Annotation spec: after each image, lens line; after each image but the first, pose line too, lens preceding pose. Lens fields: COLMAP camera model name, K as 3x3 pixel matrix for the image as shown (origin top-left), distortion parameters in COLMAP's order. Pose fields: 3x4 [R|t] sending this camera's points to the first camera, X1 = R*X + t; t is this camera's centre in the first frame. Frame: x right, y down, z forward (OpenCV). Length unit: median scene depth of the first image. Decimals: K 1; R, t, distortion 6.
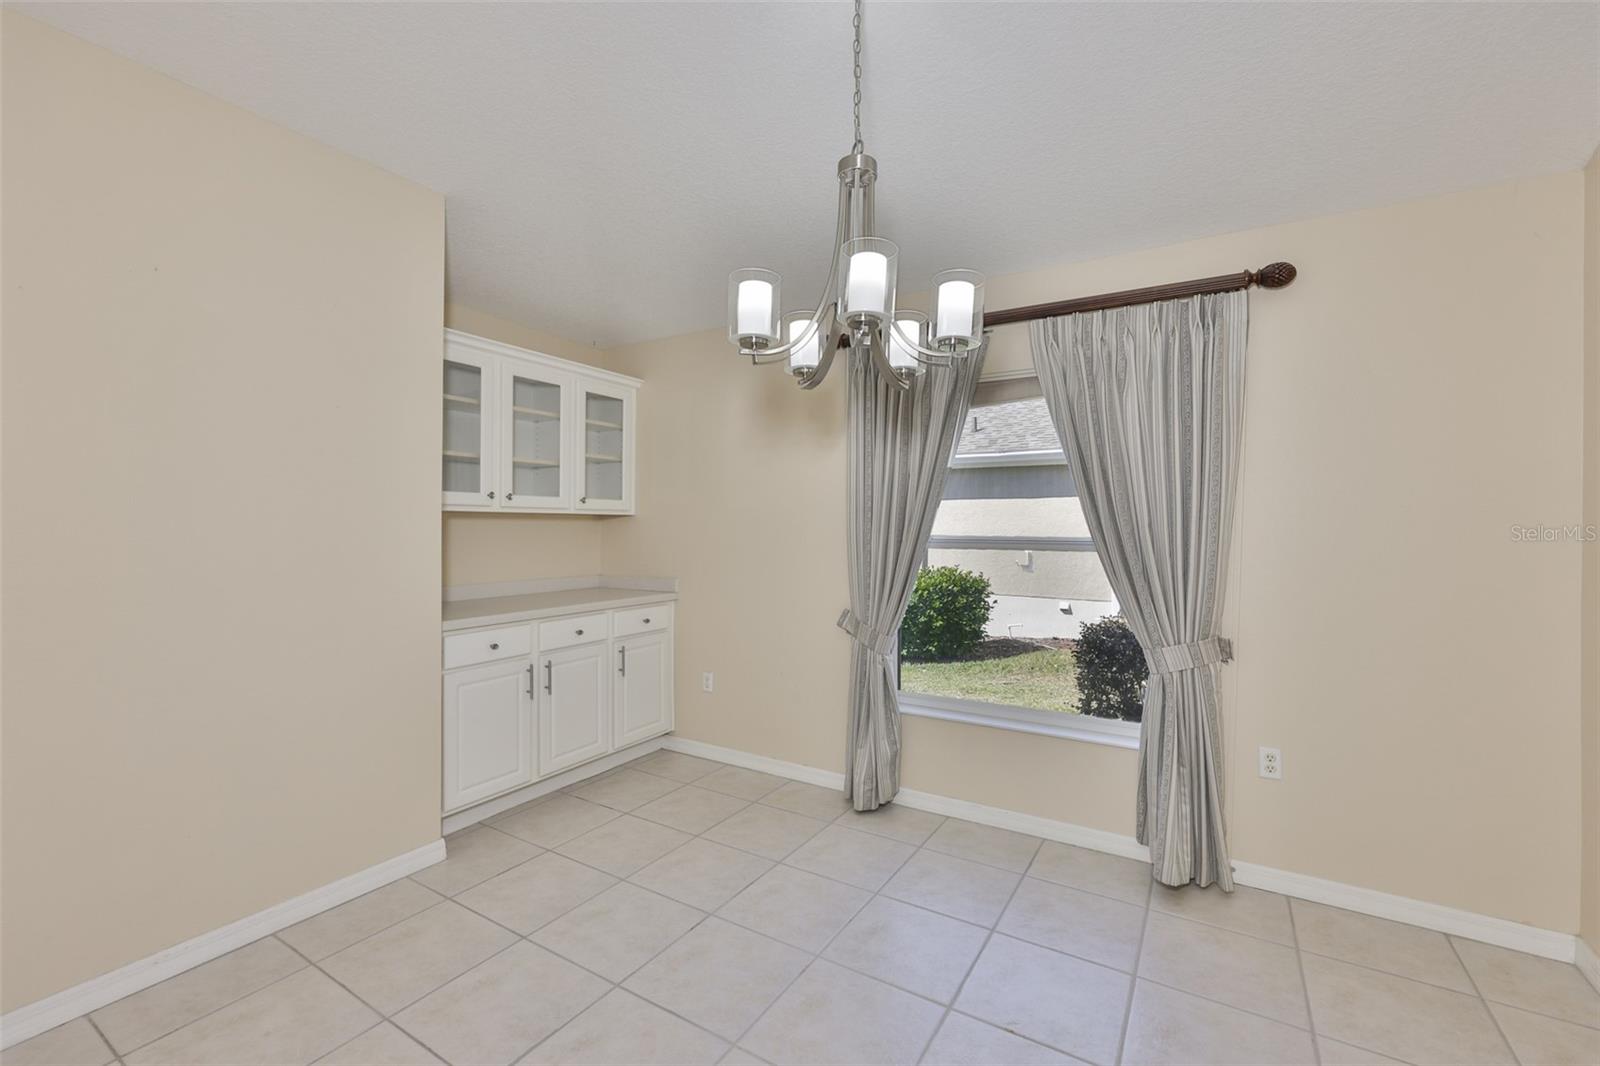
lens RADIAL K [[685.9, 0, 800.2], [0, 685.9, 525.8], [0, 0, 1]] dist [-0.001964, 0.000535]
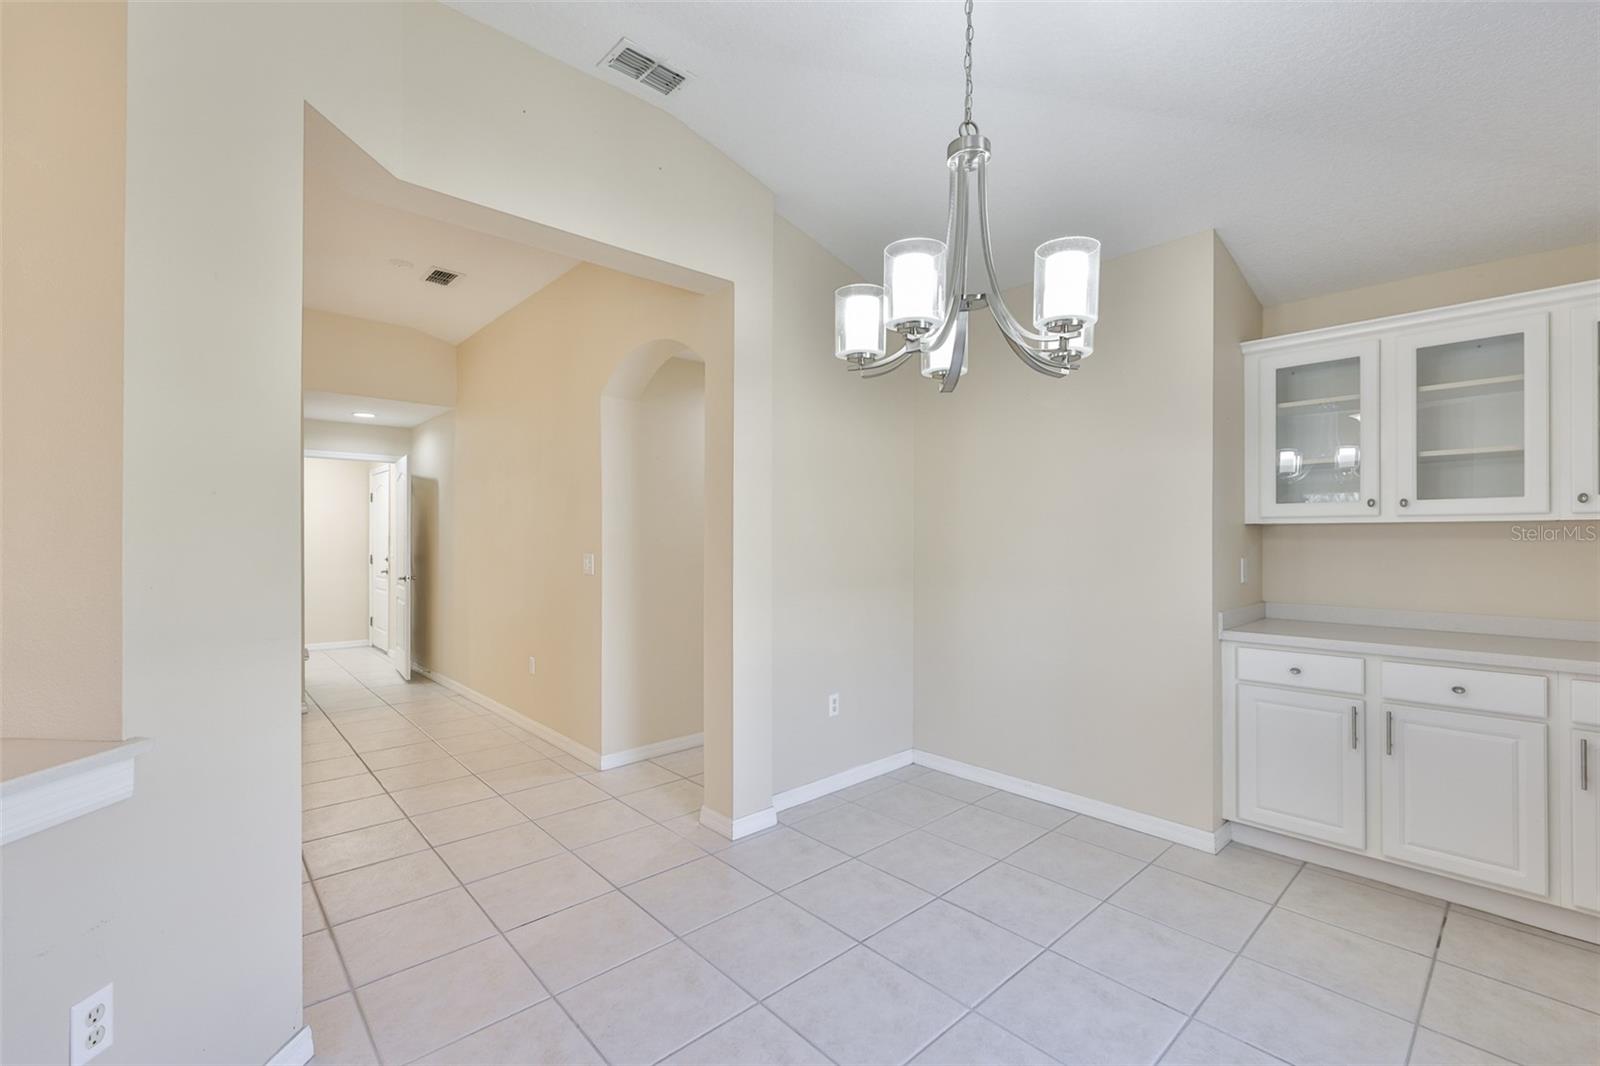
lens RADIAL K [[685.9, 0, 798.2], [0, 685.9, 537.6], [0, 0, 1]] dist [-0.001964, 0.000535]
pose [[-0.283074, -0.008781, -0.959058, 0.560362], [-0.003573, 0.999961, -0.008101, 0.007338], [0.959092, 0.001133, -0.283094, 0.563029]]
